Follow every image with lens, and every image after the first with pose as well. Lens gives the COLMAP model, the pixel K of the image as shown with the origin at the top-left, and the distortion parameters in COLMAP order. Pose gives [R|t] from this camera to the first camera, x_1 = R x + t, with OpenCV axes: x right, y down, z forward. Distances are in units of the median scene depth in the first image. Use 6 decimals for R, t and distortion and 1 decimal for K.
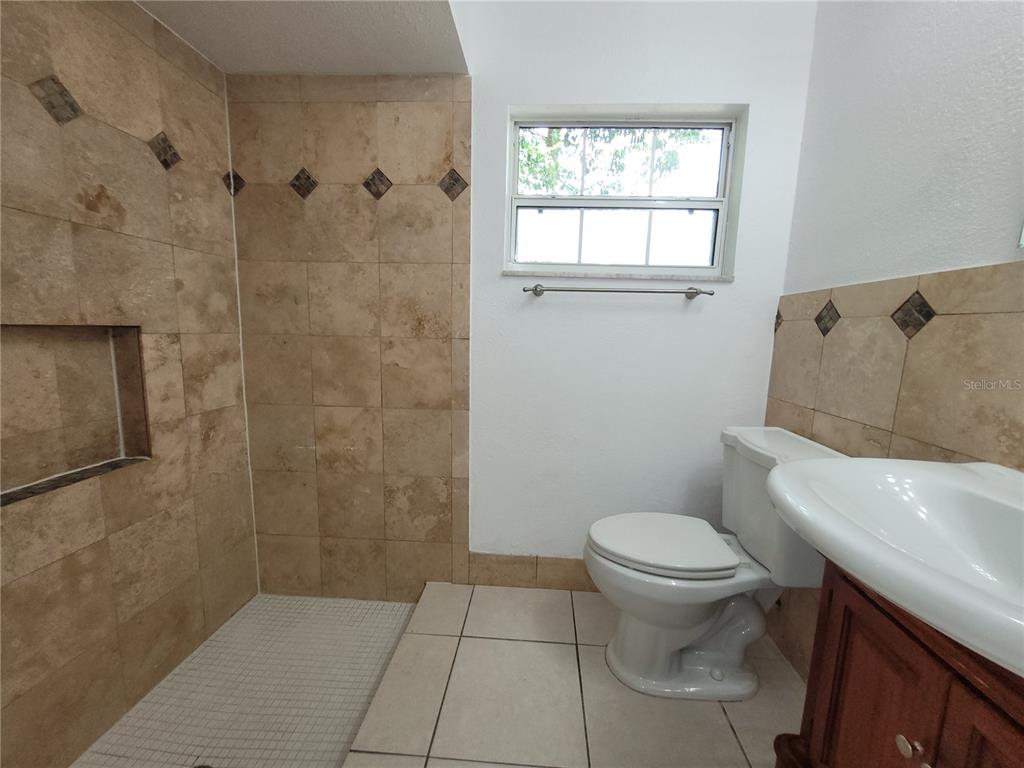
lens RADIAL K [[403.4, 0, 519.8], [0, 403.4, 384.5], [0, 0, 1]] dist [0.002465, -0.000039]
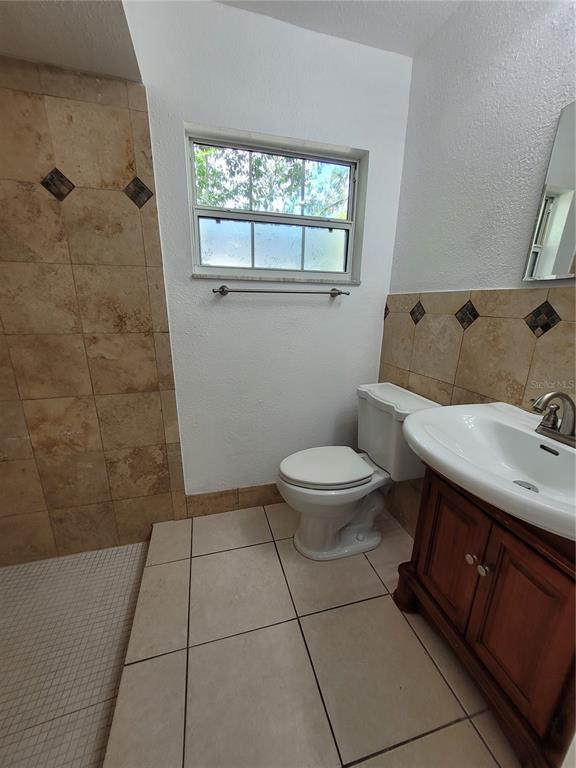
lens RADIAL K [[302.5, 0, 288.2], [0, 302.5, 389.8], [0, 0, 1]] dist [0.002465, -0.000039]
pose [[0.946298, -0.102014, 0.306778, -0.085381], [0.056237, 0.986386, 0.154535, -0.064709], [-0.318366, -0.128984, 0.939152, 0.015235]]
